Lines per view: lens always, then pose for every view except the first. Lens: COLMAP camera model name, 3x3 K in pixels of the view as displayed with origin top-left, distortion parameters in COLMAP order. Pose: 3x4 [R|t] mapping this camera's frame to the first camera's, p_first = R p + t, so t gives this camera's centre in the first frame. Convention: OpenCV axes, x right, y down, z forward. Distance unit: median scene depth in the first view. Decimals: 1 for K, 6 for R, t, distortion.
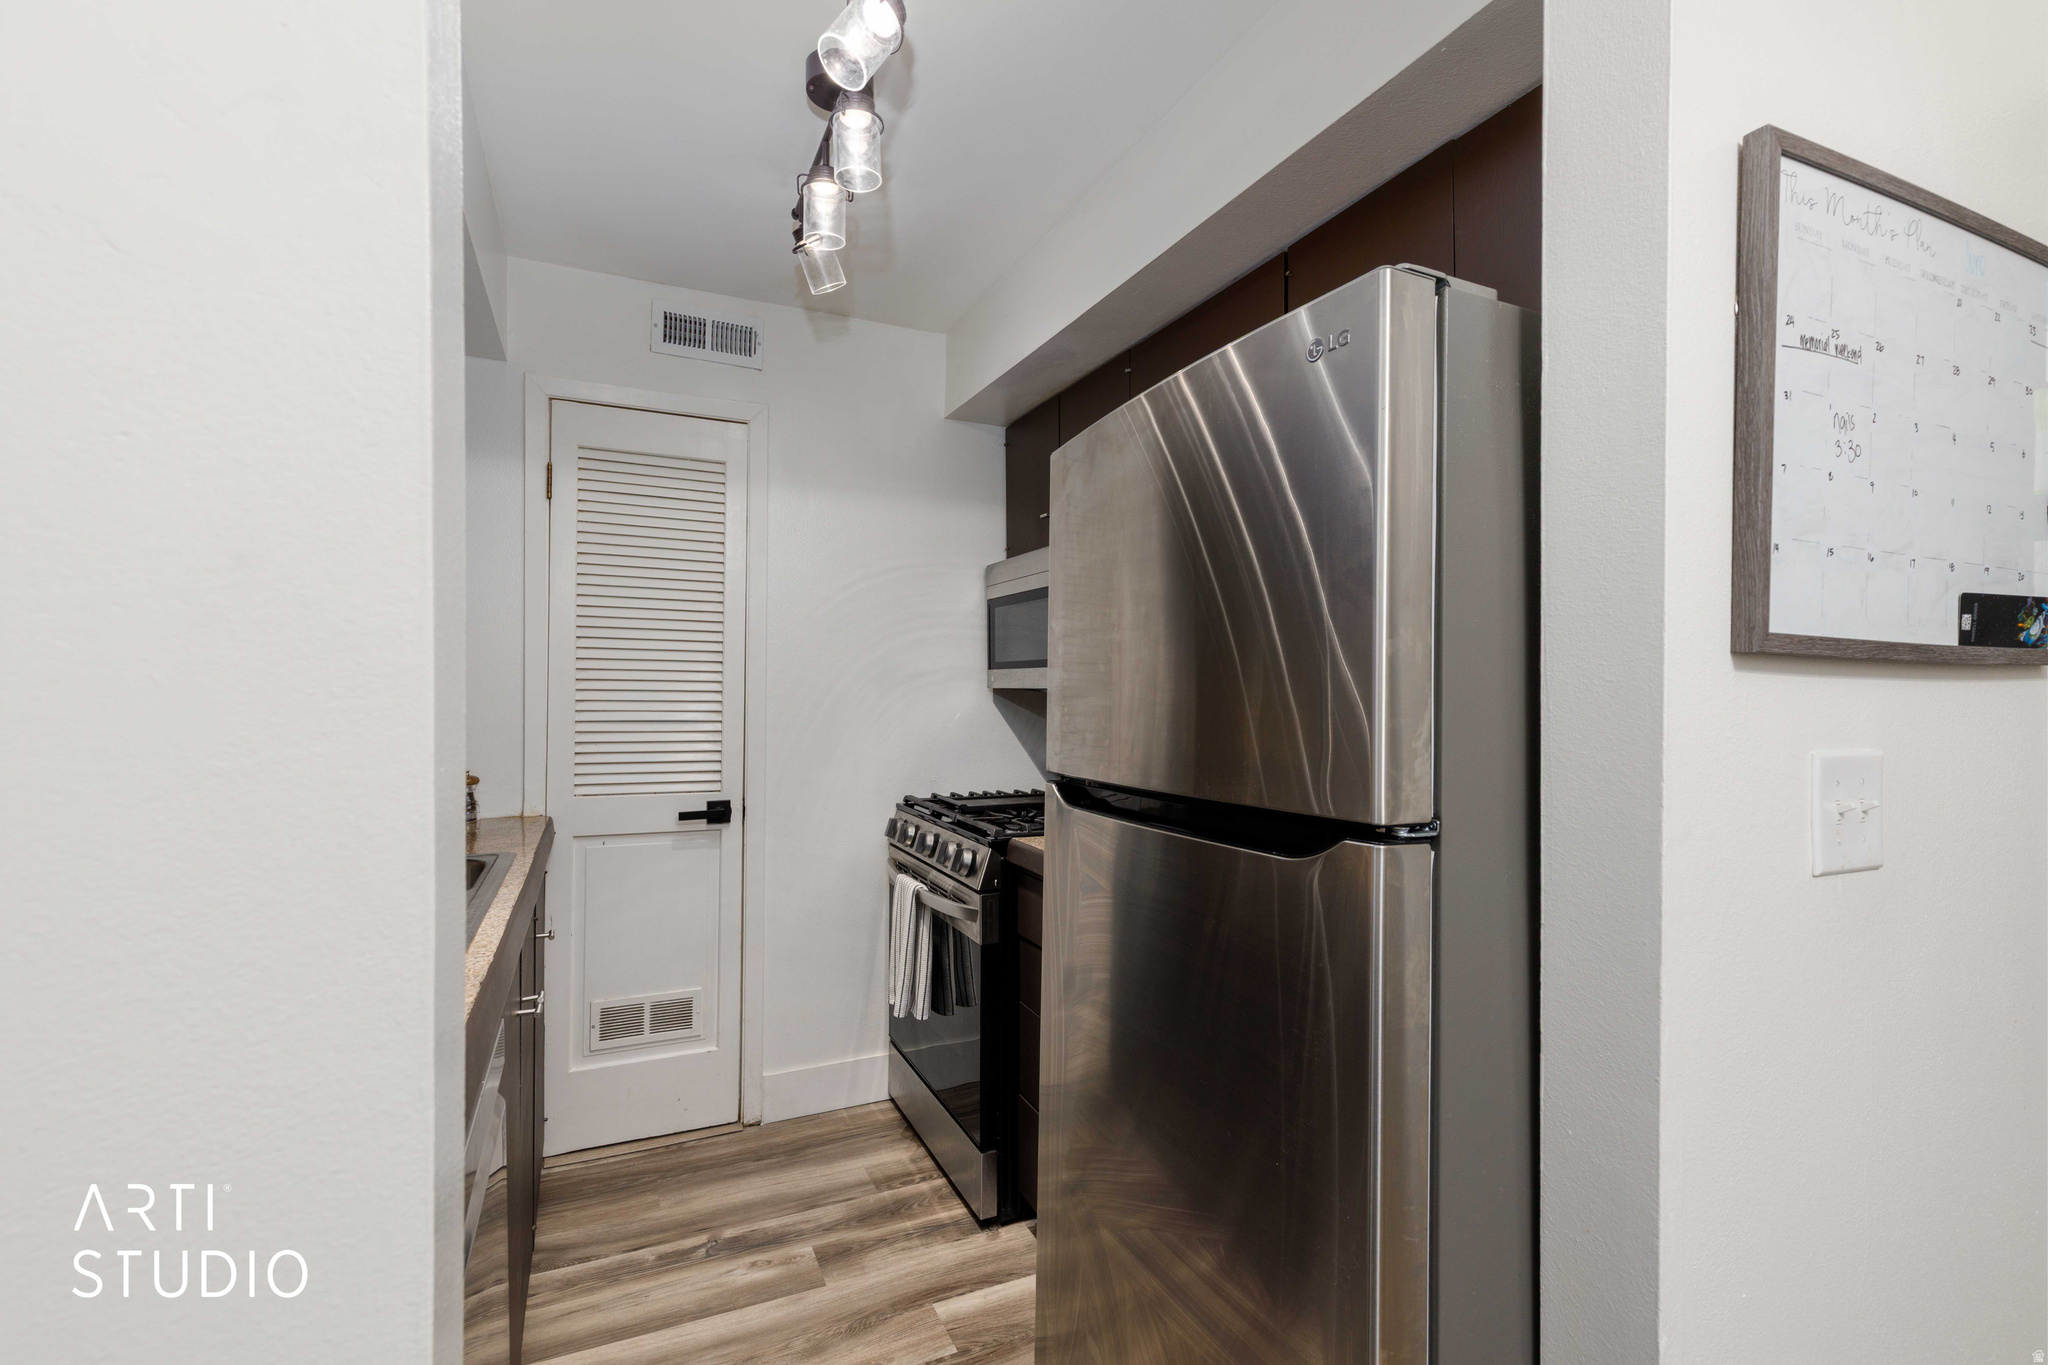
lens RADIAL K [[914.4, 0, 1025.3], [0, 914.4, 690.0], [0, 0, 1]] dist [-0.000789, -0.000146]
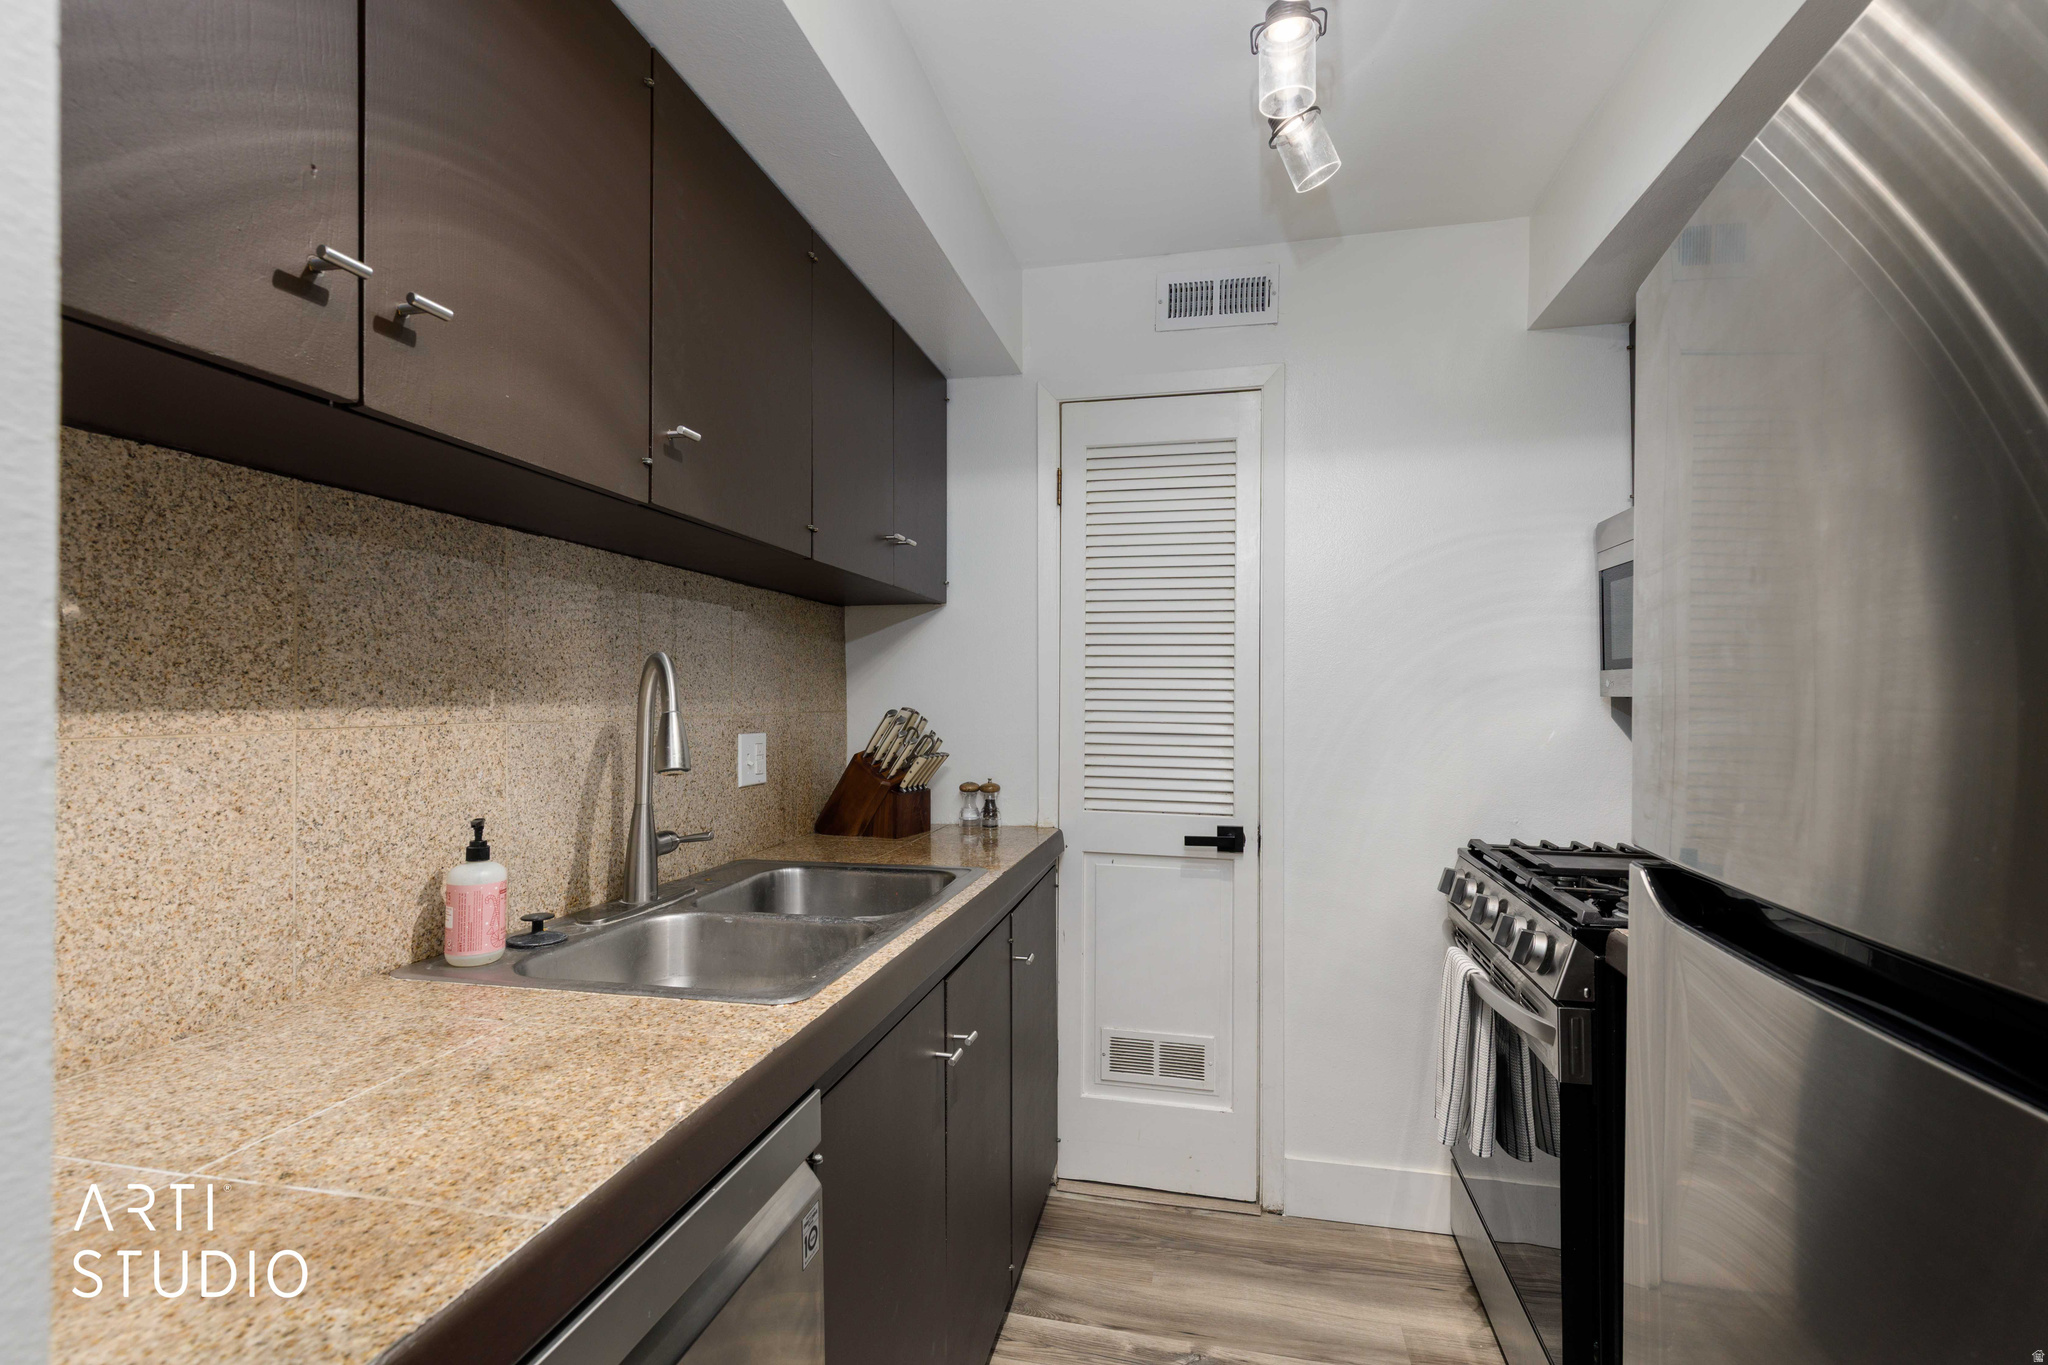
lens RADIAL K [[913.9, 0, 1023.3], [0, 913.9, 686.8], [0, 0, 1]] dist [0.003900, -0.000360]
pose [[0.791109, -0.008143, -0.611621, 0.044157], [0.000920, 0.999926, -0.012123, -0.001799], [0.611675, 0.009028, 0.791058, 0.191000]]
